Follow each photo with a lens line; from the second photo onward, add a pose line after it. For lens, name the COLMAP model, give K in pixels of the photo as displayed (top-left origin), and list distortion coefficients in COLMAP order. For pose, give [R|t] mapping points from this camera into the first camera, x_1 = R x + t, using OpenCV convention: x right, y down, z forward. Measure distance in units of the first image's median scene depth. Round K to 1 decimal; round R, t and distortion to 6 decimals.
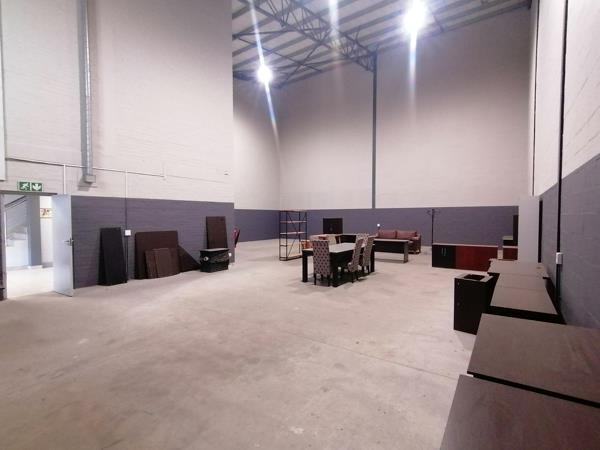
lens RADIAL K [[291.3, 0, 299.6], [0, 291.3, 224.6], [0, 0, 1]] dist [-0.004174, -0.004598]
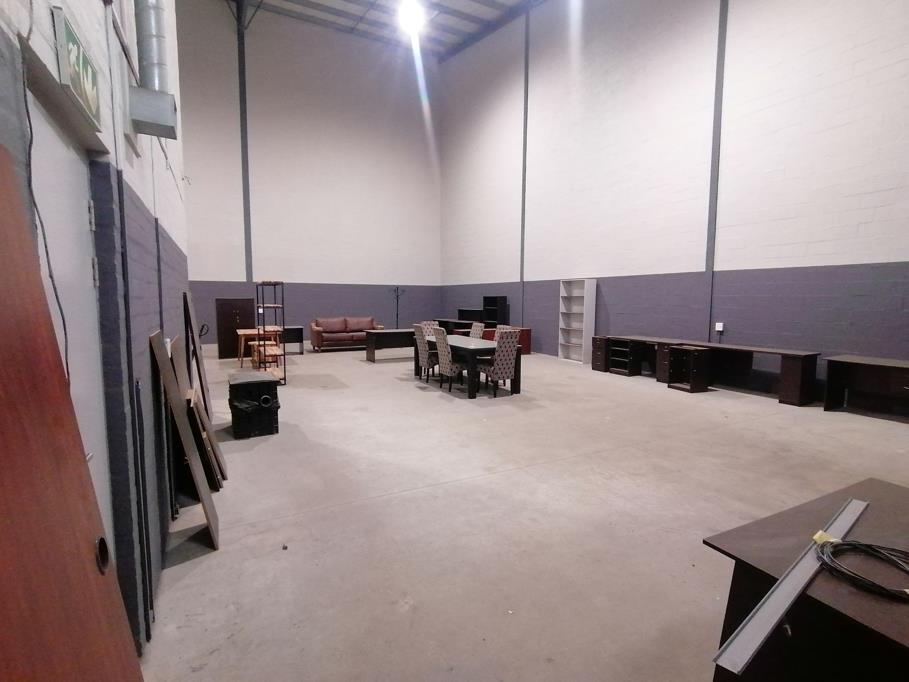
lens RADIAL K [[441.3, 0, 449.2], [0, 441.3, 343.8], [0, 0, 1]] dist [-0.004174, -0.004598]
pose [[0.458726, -0.085028, 0.884500, -0.734914], [0.016100, 0.996043, 0.087400, -0.007406], [-0.888432, -0.025852, 0.458280, 0.513322]]
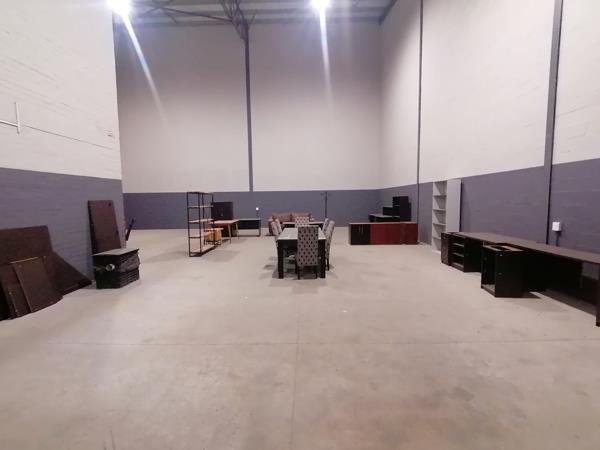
lens RADIAL K [[291.3, 0, 299.8], [0, 291.3, 224.9], [0, 0, 1]] dist [-0.004174, -0.004598]
pose [[0.821859, -0.058251, 0.566705, -0.339566], [0.027268, 0.997641, 0.063000, -0.003123], [-0.569038, -0.036324, 0.821508, 0.252738]]
